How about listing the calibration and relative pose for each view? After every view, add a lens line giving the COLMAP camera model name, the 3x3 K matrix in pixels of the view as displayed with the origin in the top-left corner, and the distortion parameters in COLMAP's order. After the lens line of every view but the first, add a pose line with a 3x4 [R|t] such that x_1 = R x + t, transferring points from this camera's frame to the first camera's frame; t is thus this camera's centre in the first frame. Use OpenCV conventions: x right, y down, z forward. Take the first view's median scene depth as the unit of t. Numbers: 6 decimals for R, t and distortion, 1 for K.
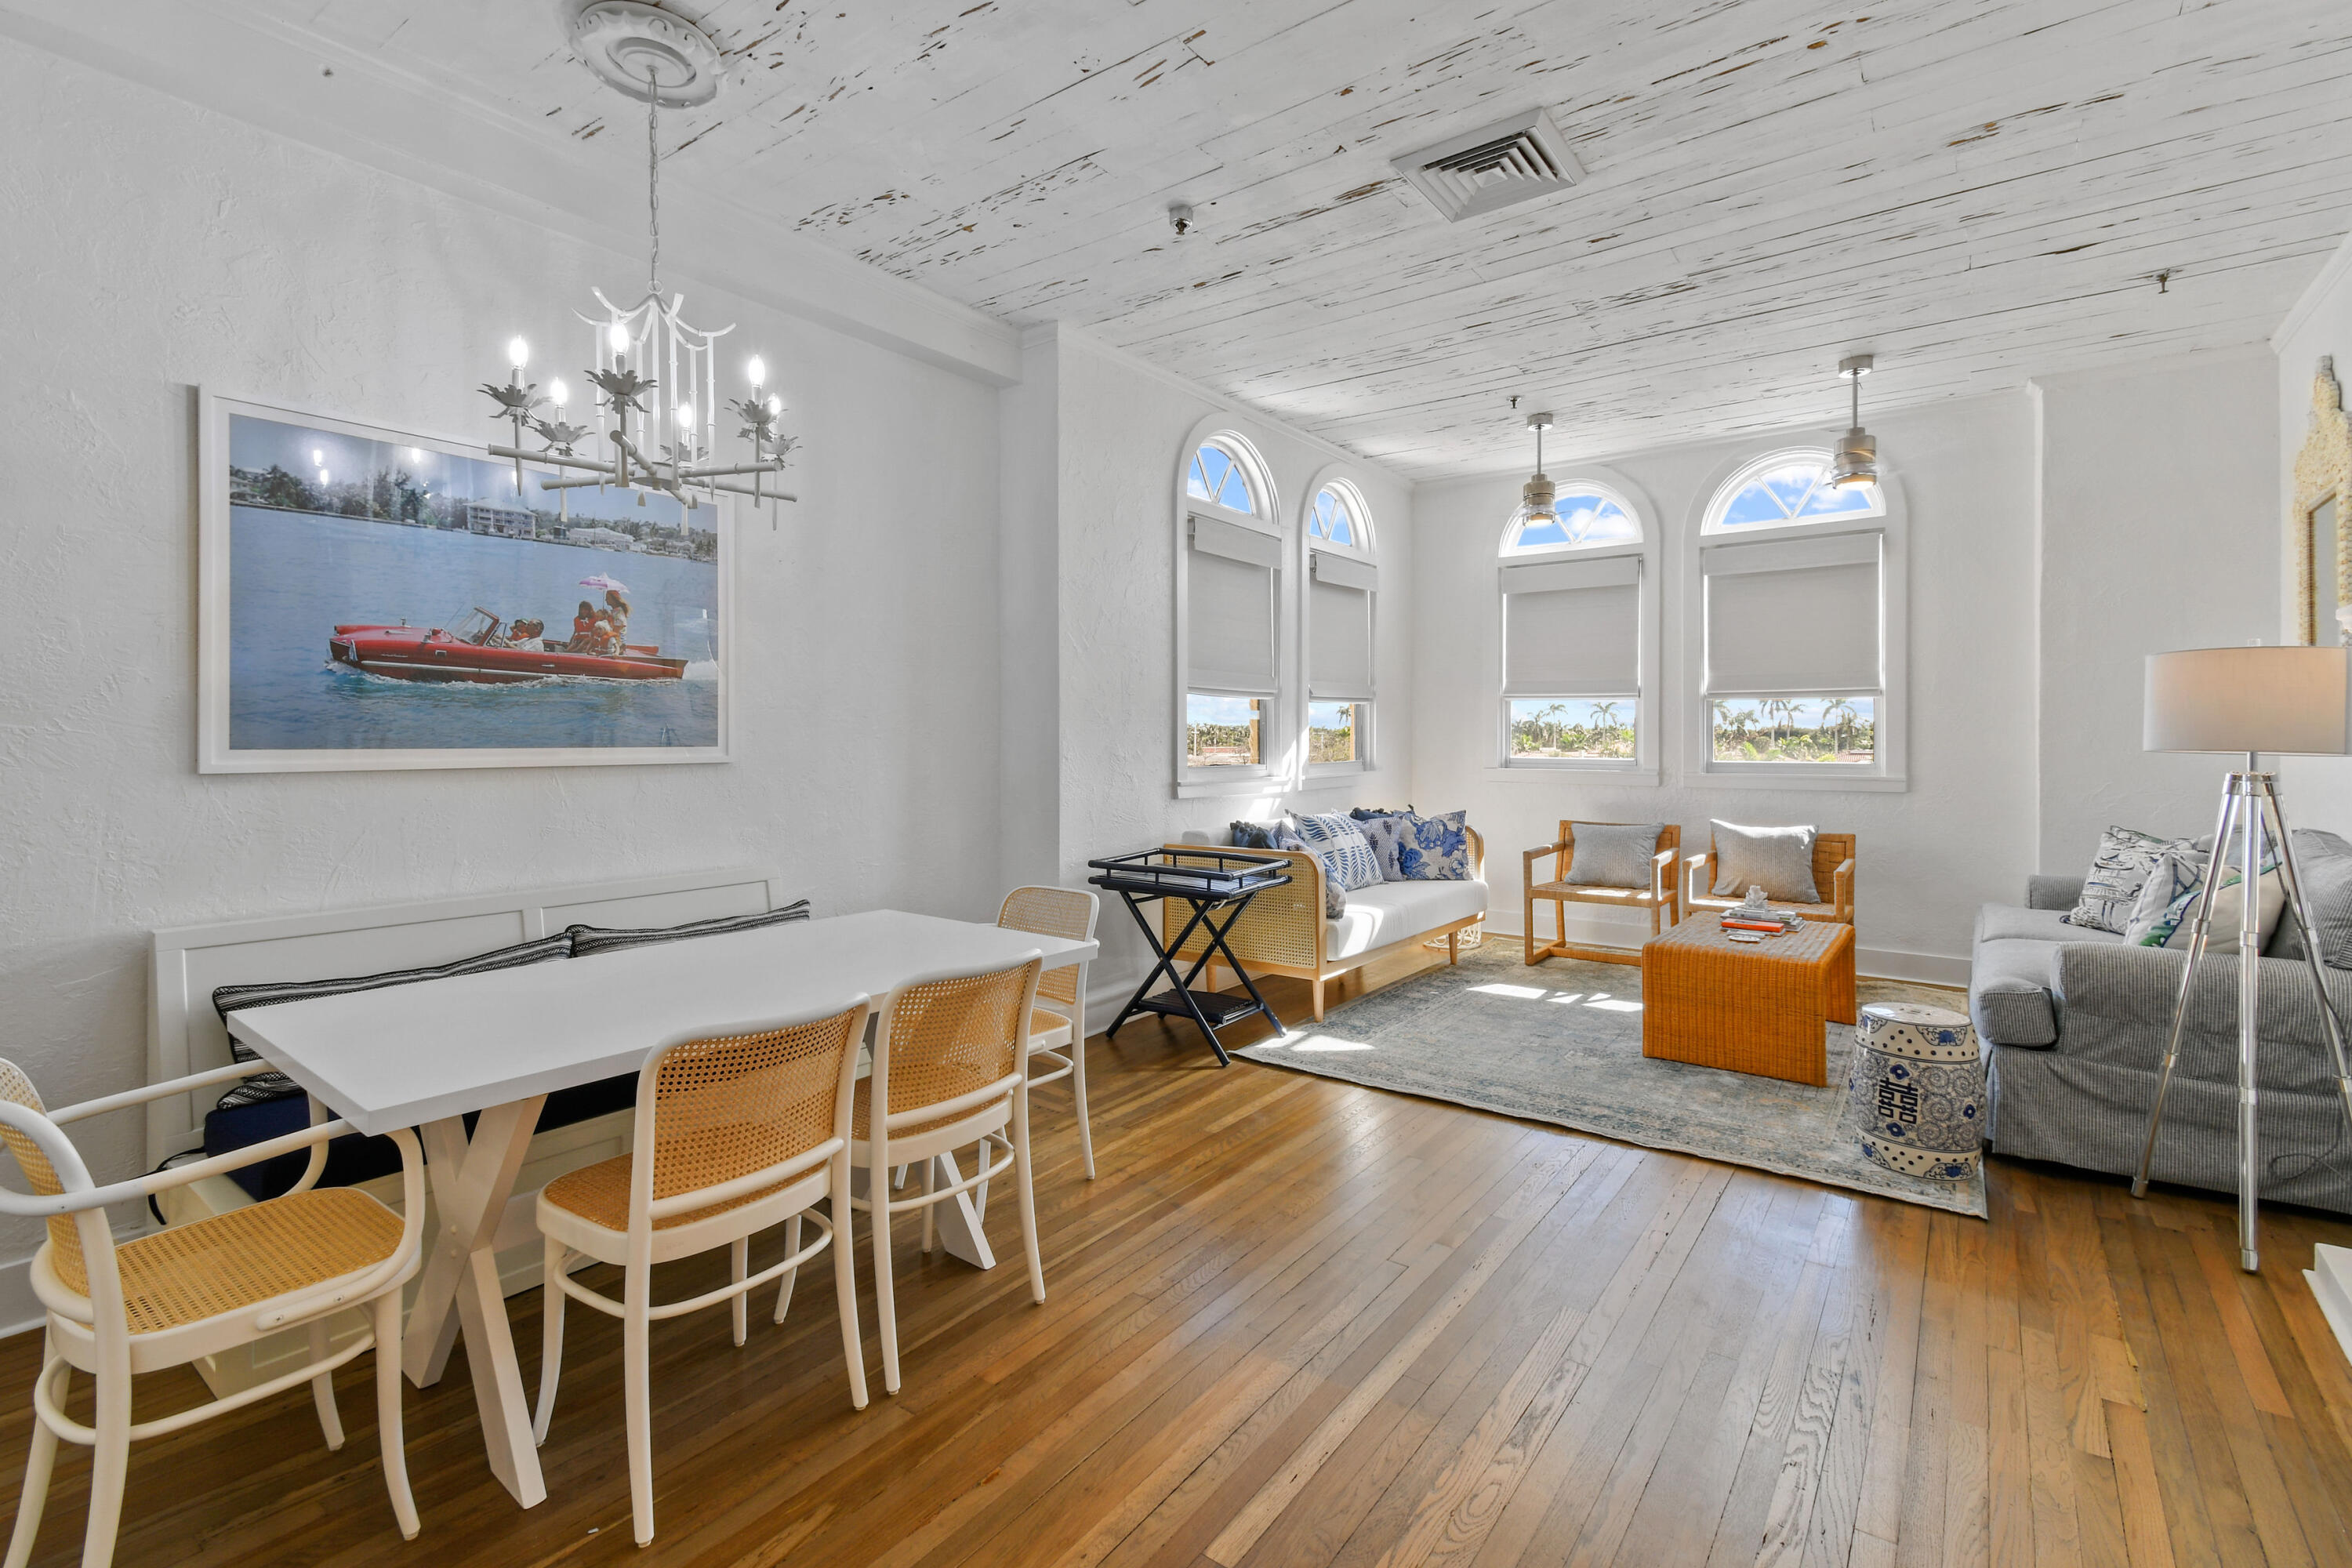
lens RADIAL K [[1041.3, 0, 1183.7], [0, 1041.3, 738.0], [0, 0, 1]] dist [0.063980, -0.037203]
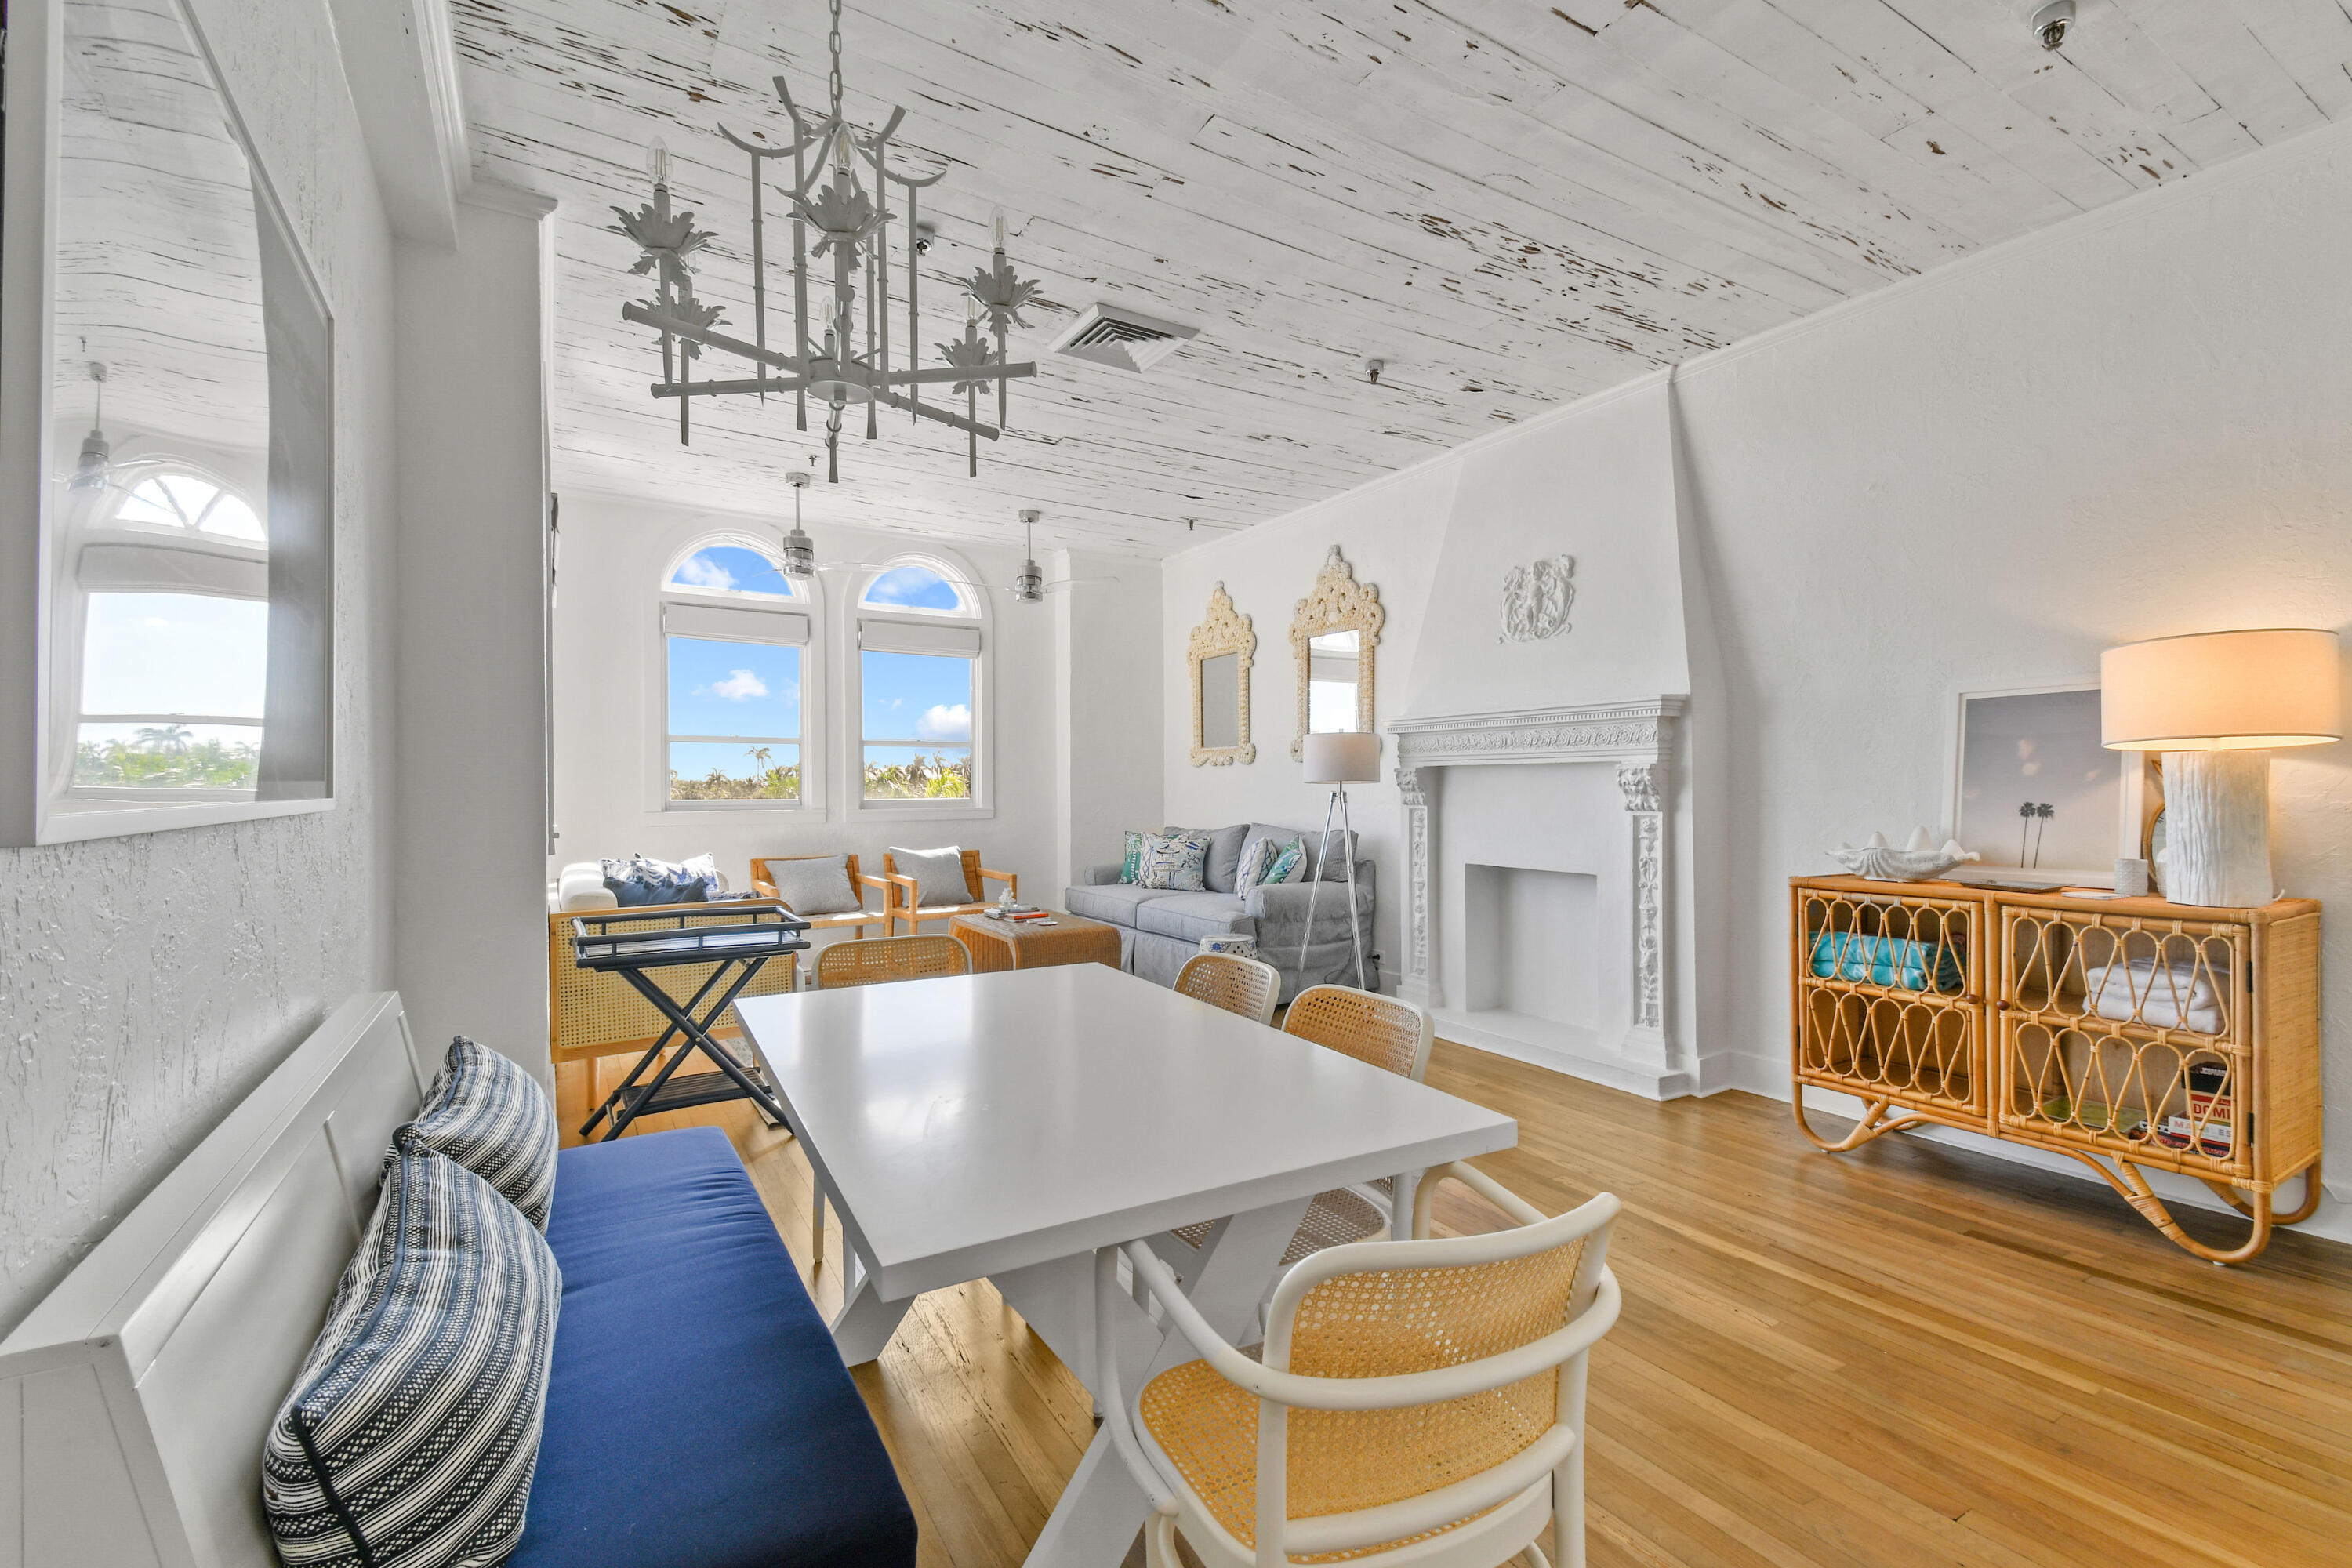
lens RADIAL K [[1039.2, 0, 1170.7], [0, 1039.2, 788.5], [0, 0, 1]] dist [0.045190, -0.021477]
pose [[0.377959, -0.004557, 0.925811, -0.859707], [0.004312, 0.999986, 0.003162, 0.014210], [-0.925812, 0.002797, 0.377973, 0.444328]]
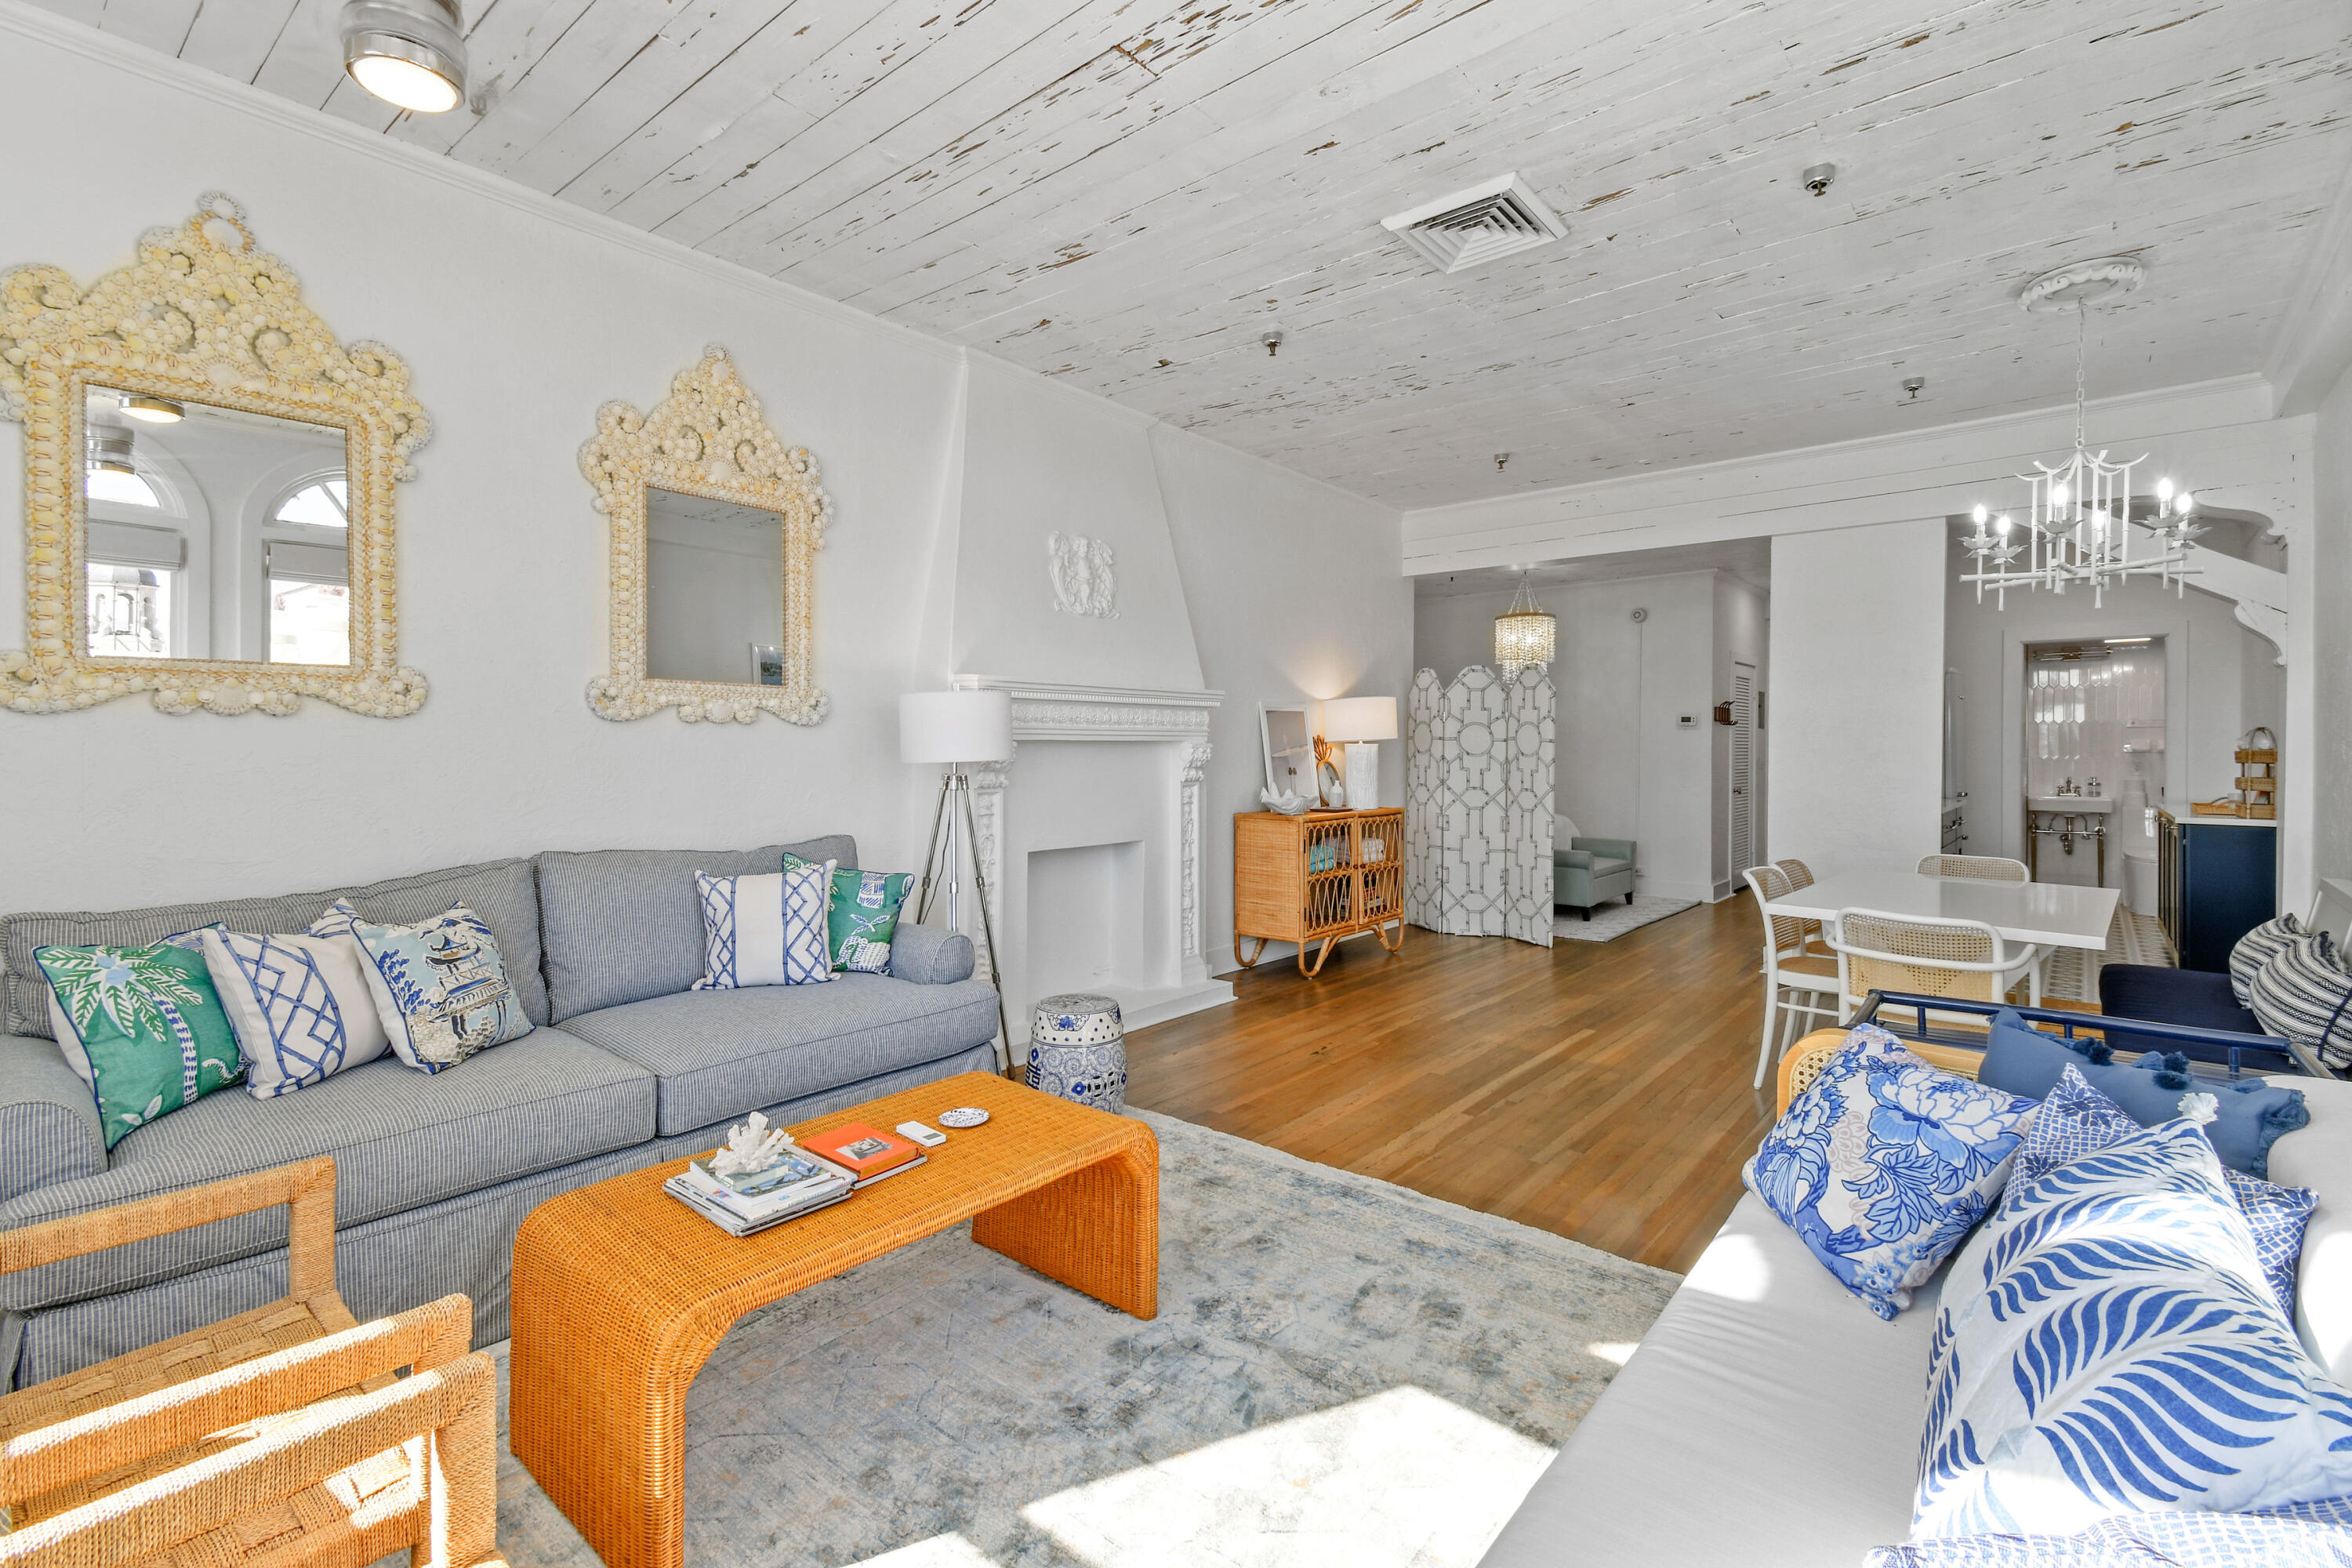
lens RADIAL K [[1058.3, 0, 1192.5], [0, 1058.3, 748.4], [0, 0, 1]] dist [0.049584, -0.023549]
pose [[-0.999097, -0.007226, 0.041870, 0.517116], [-0.006911, 0.999947, 0.007675, -0.013557], [-0.041923, 0.007378, -0.999094, 2.046832]]
